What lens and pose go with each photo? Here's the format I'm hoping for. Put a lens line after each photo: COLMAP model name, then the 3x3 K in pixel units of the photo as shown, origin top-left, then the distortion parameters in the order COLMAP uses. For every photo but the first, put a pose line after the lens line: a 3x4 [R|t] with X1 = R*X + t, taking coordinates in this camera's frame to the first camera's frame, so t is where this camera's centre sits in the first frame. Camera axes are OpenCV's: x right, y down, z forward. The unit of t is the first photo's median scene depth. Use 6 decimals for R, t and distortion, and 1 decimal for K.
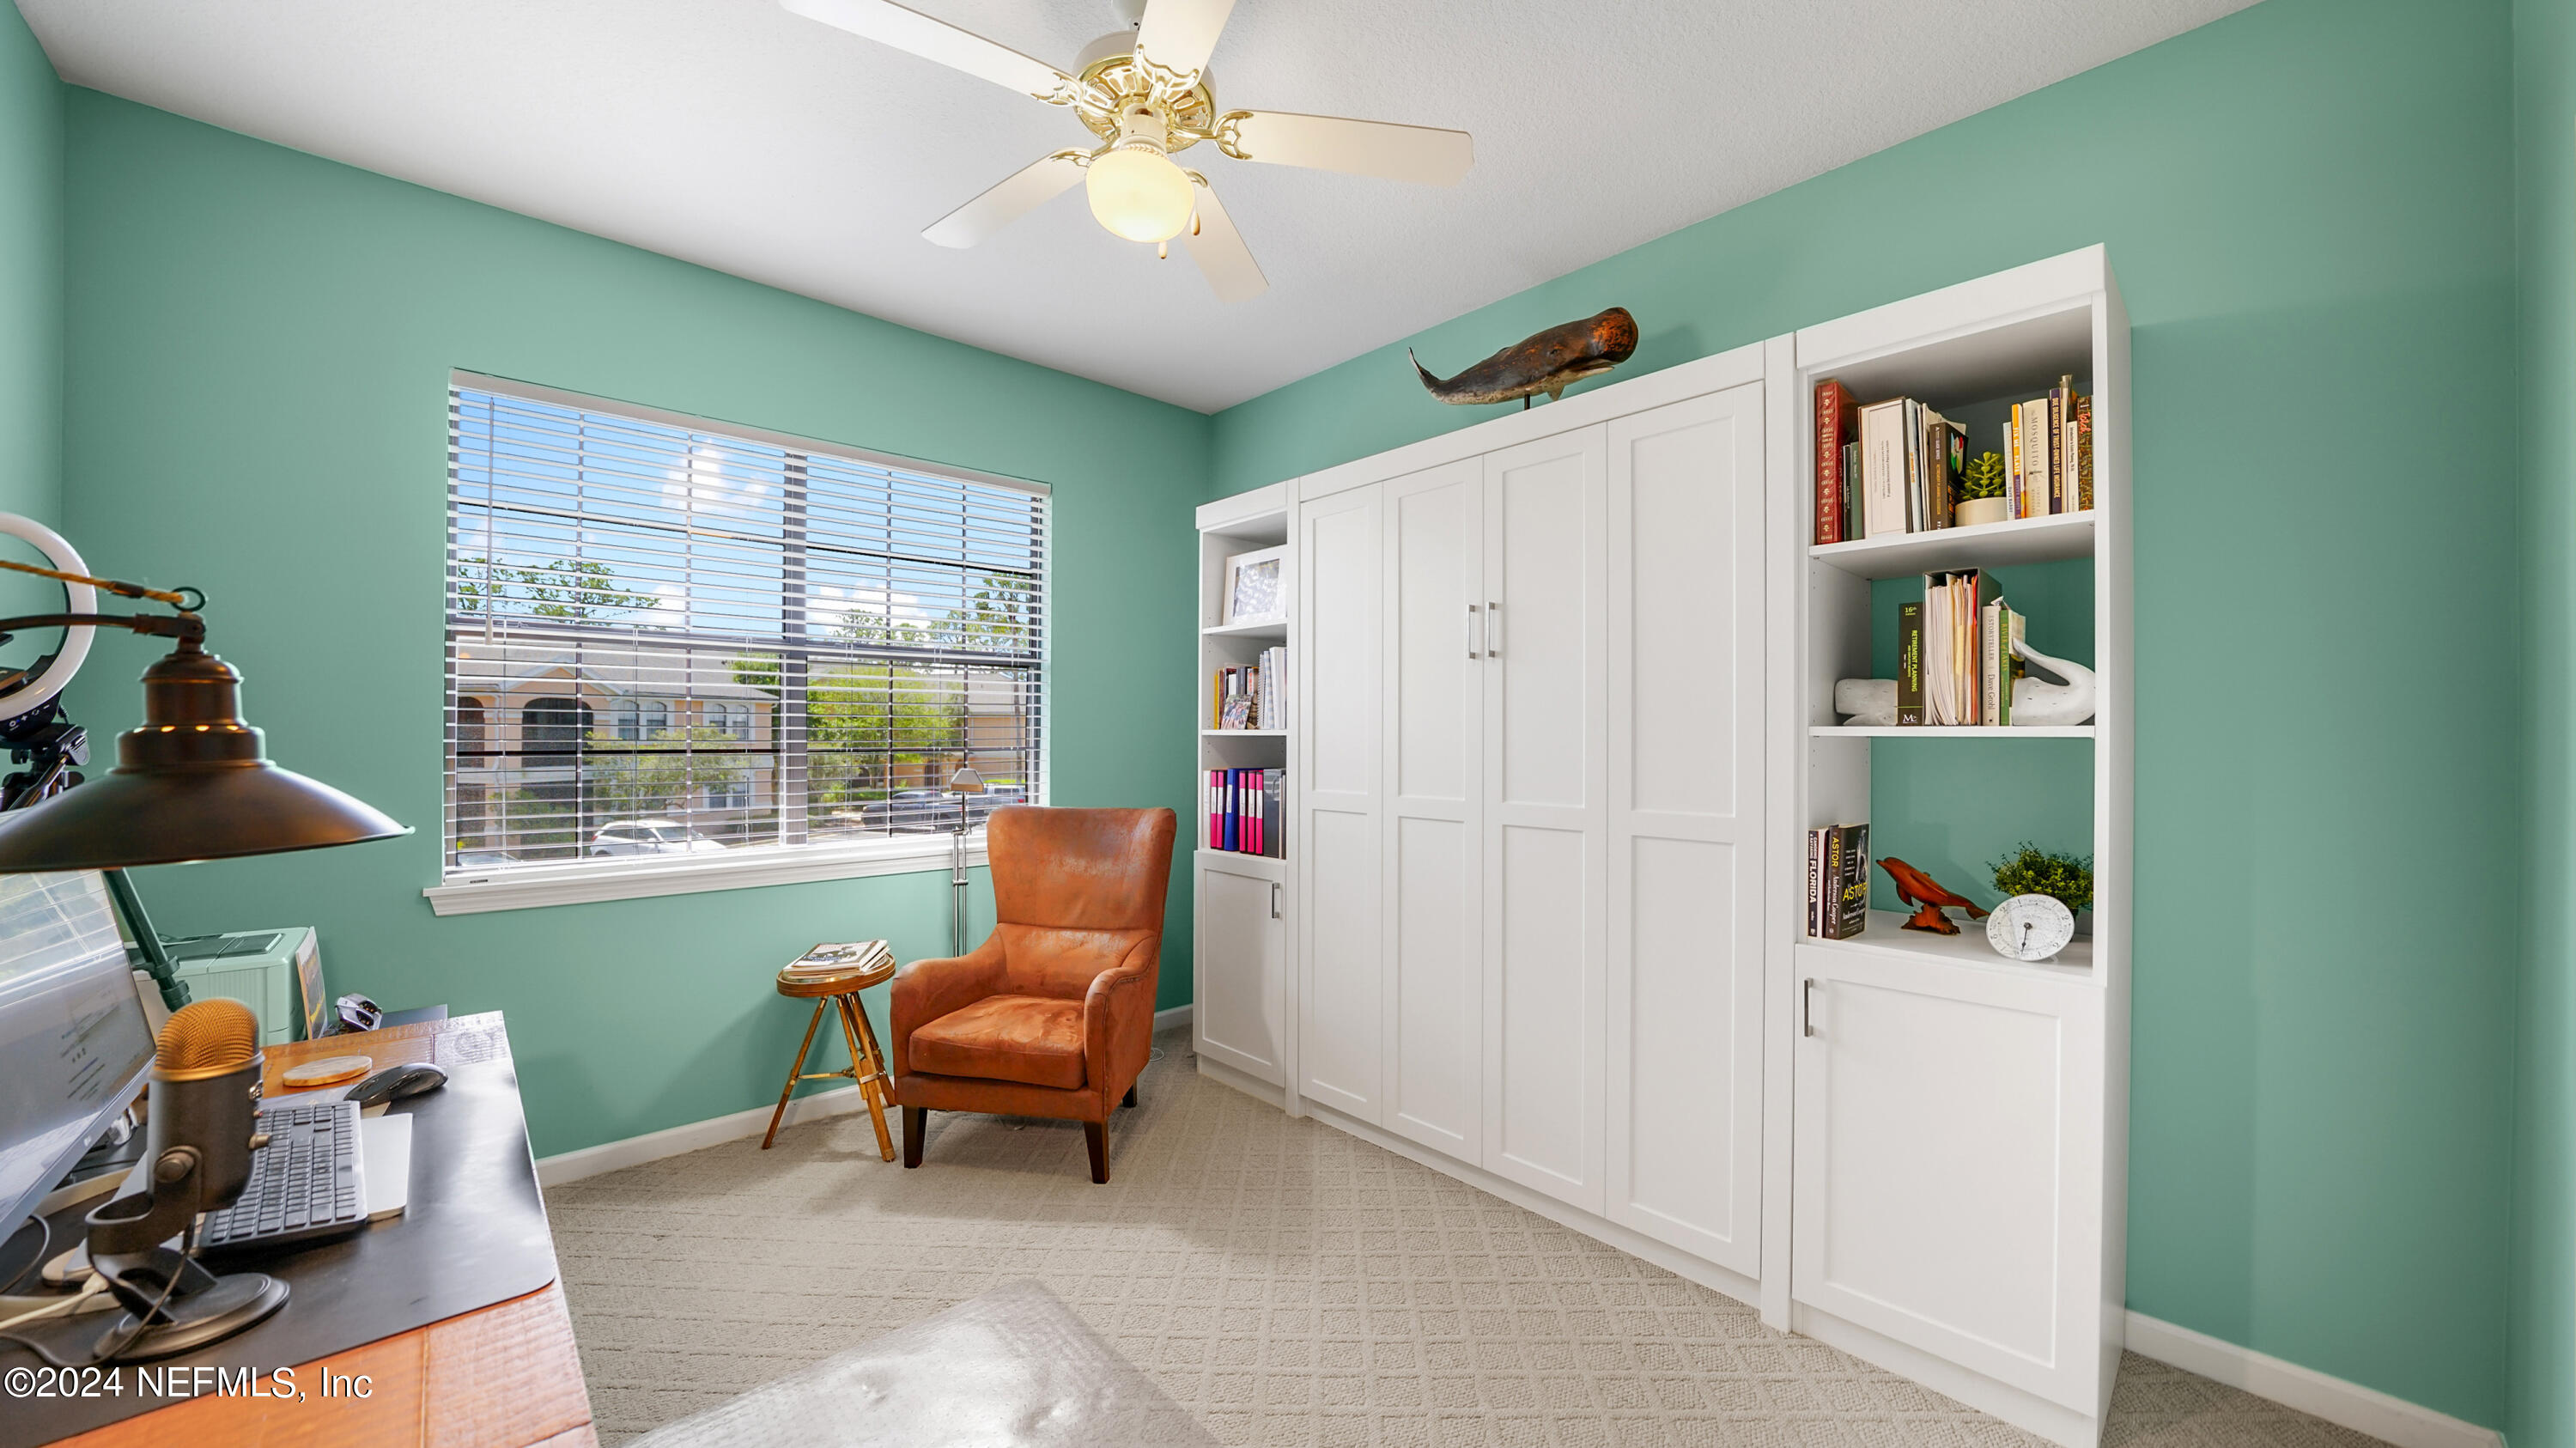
lens RADIAL K [[949.5, 0, 1282.0], [0, 949.5, 731.9], [0, 0, 1]] dist [-0.016982, 0.000019]
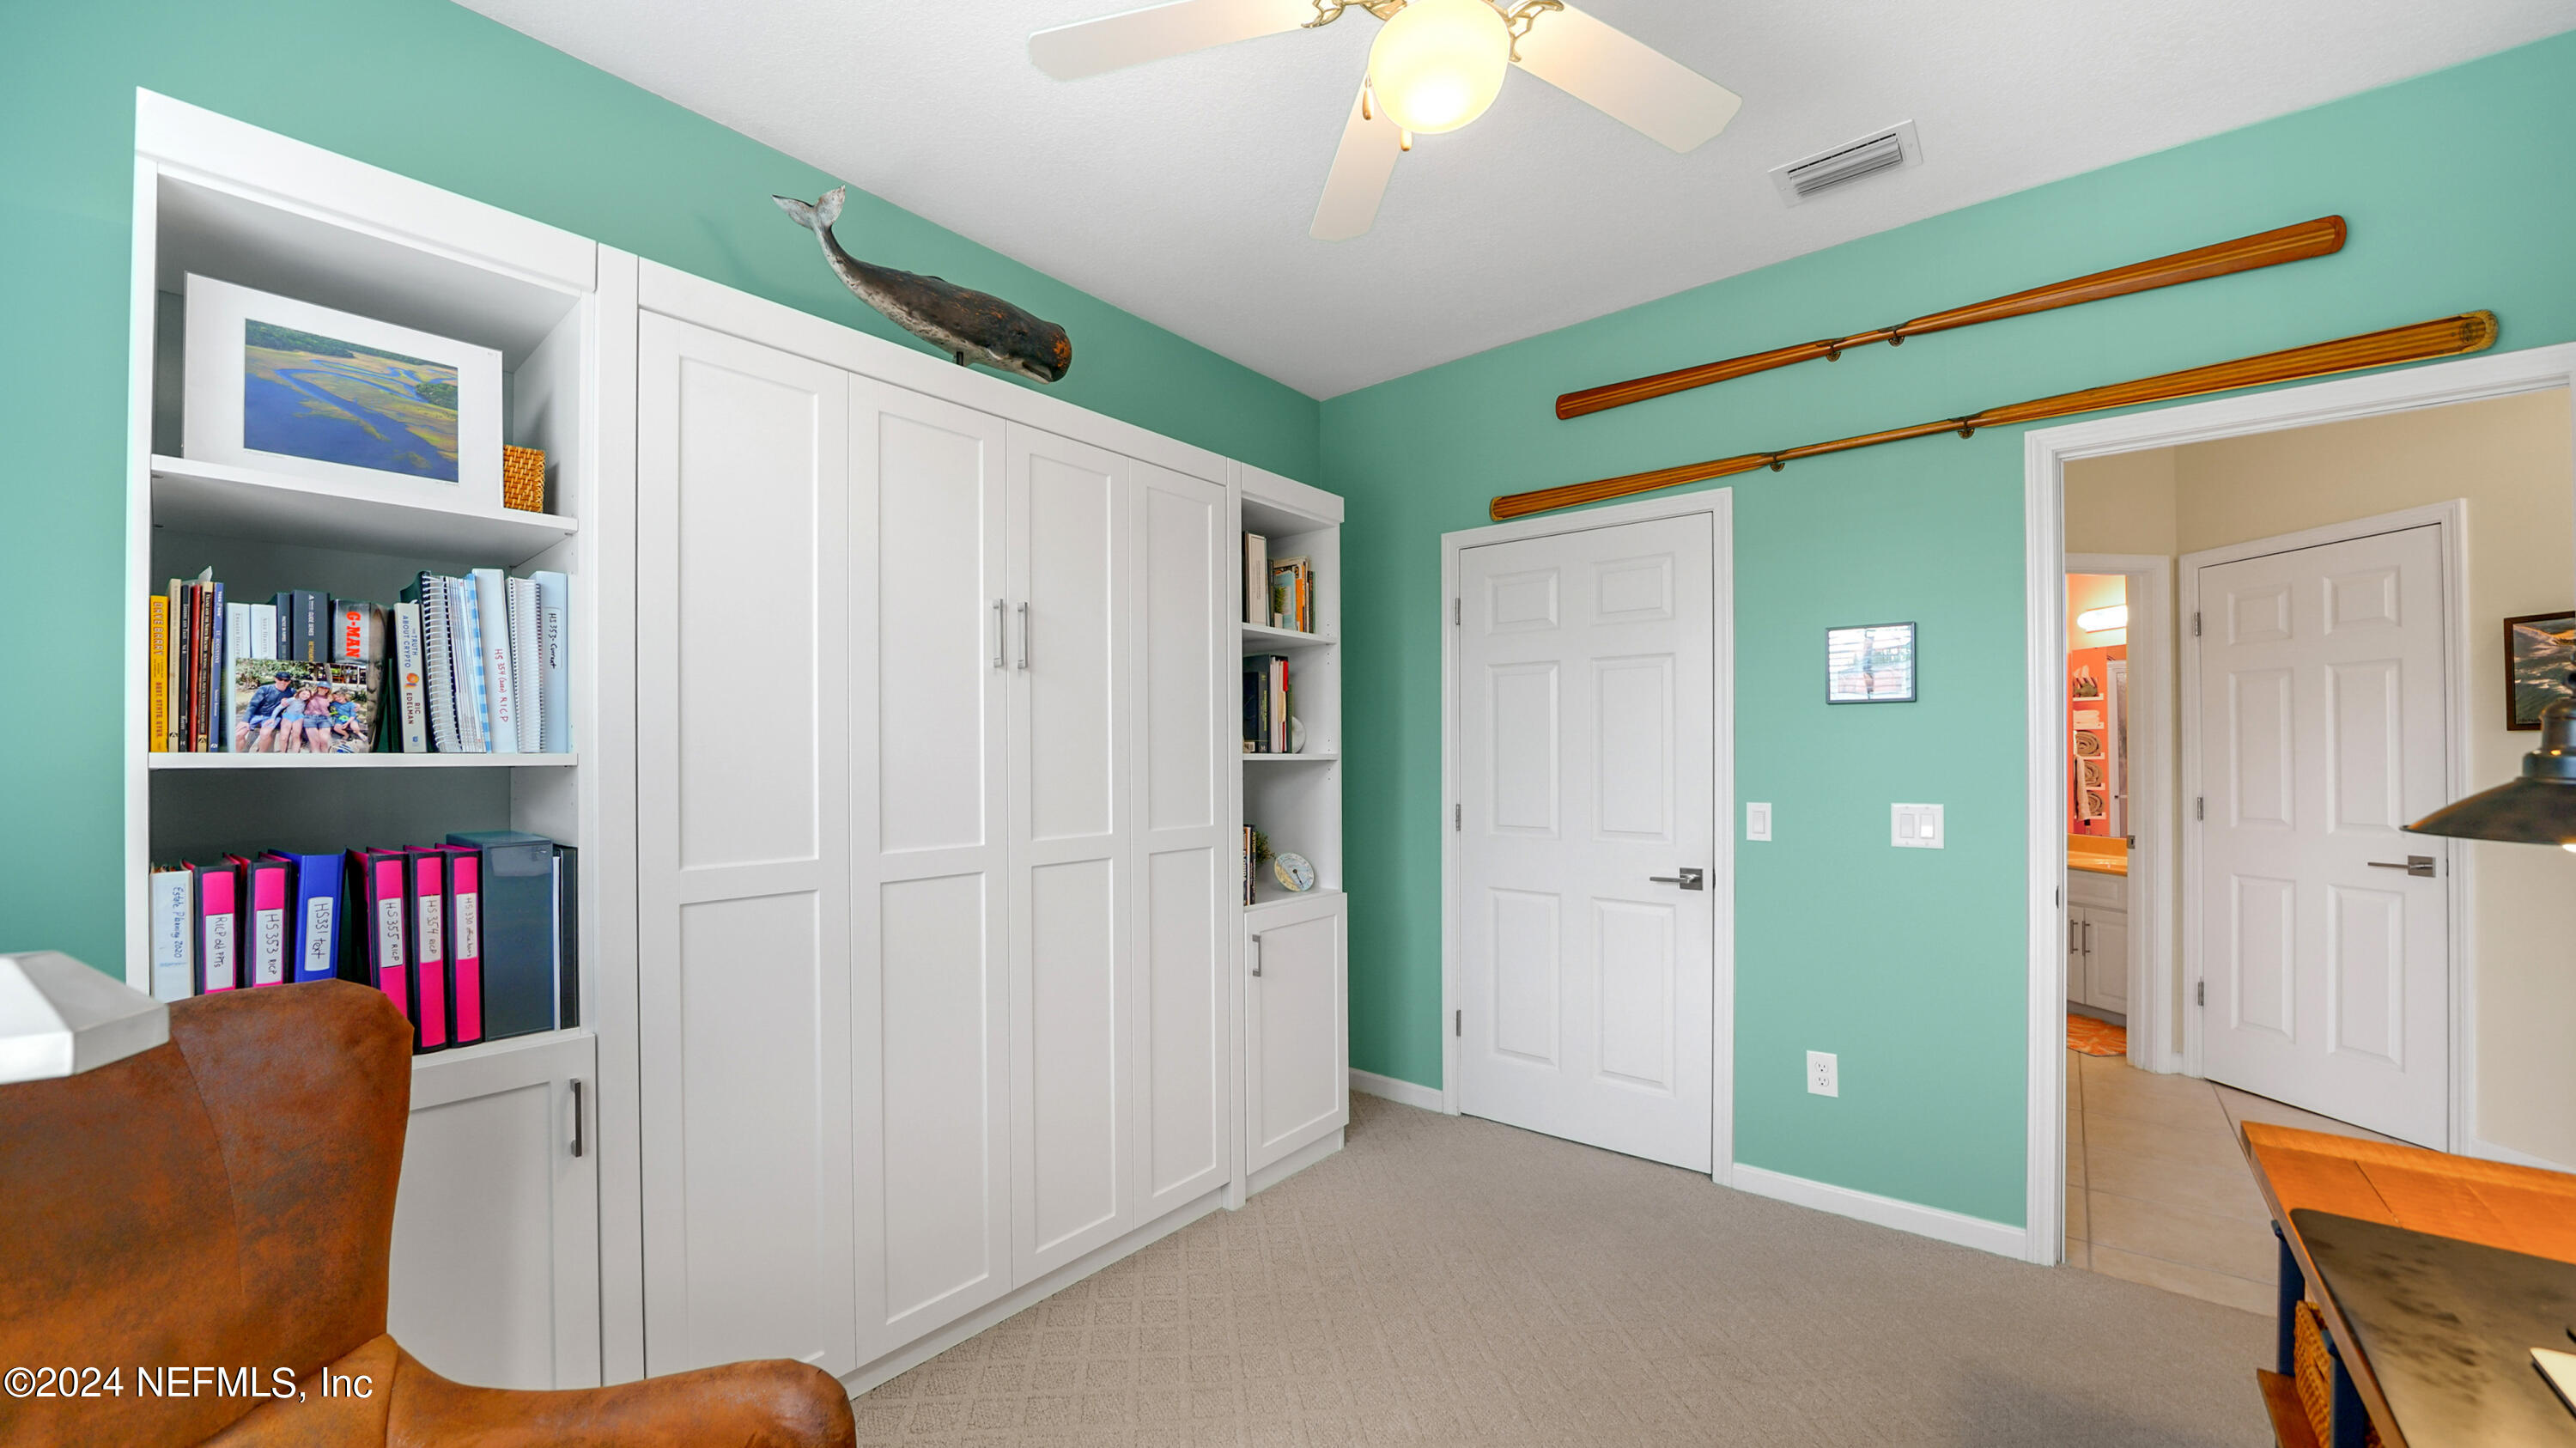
lens RADIAL K [[949.5, 0, 1282.0], [0, 949.5, 731.9], [0, 0, 1]] dist [-0.016982, 0.000019]
pose [[-0.134616, 0.019282, 0.990710, -0.516295], [-0.003600, 0.999795, -0.019948, -0.005408], [-0.990891, -0.006251, -0.134519, 0.712691]]
